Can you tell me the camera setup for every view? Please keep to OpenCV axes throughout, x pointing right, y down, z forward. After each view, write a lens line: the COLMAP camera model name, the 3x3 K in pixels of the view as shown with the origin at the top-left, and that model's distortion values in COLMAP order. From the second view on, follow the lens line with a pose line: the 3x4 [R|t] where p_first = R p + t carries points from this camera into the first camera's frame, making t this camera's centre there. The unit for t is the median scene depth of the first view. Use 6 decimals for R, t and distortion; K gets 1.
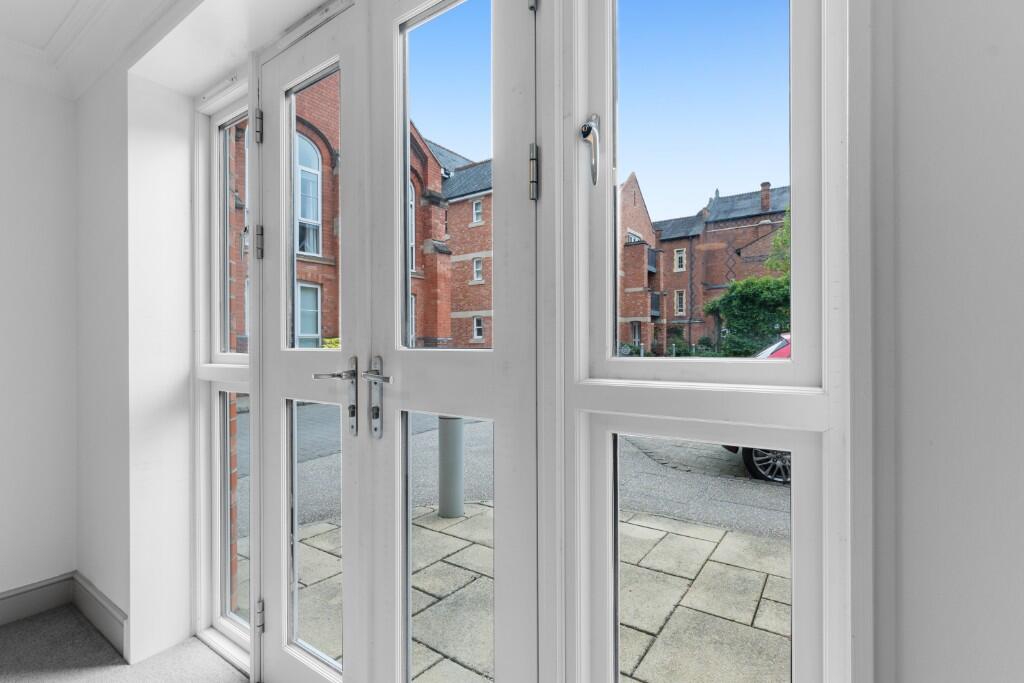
lens RADIAL K [[471.0, 0, 515.4], [0, 471.0, 343.5], [0, 0, 1]] dist [0.002148, -0.001331]
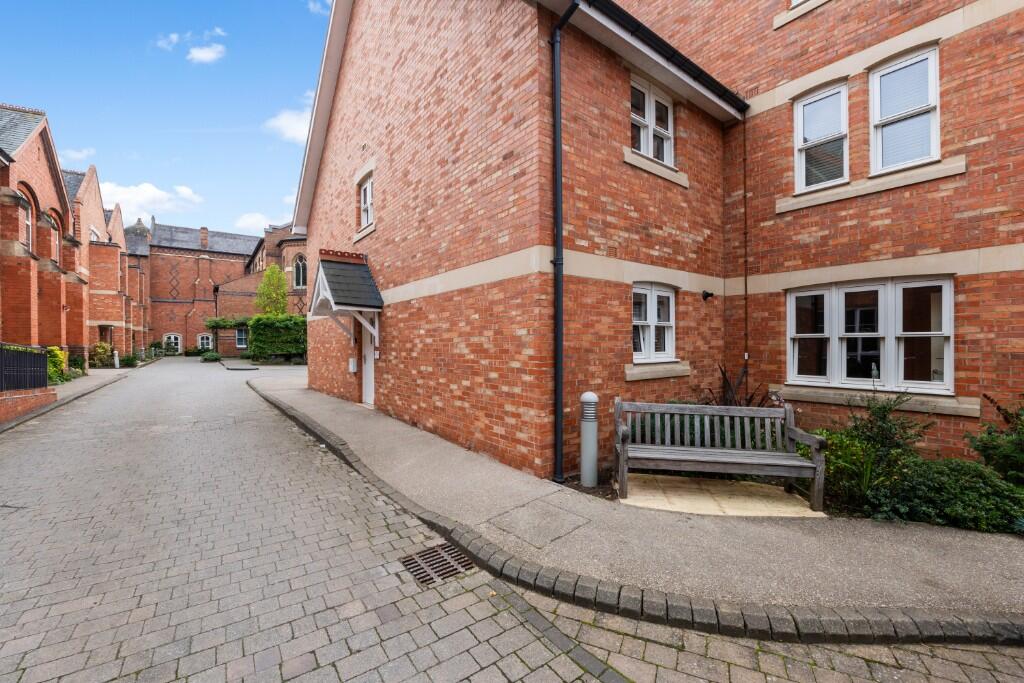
lens RADIAL K [[428.1, 0, 512.2], [0, 428.1, 341.5], [0, 0, 1]] dist [0.000267, 0.000003]
pose [[0.301612, 0.007807, 0.953399, -0.955583], [-0.004827, 0.999966, -0.006662, -0.018335], [-0.953419, -0.002593, 0.301639, -0.569207]]
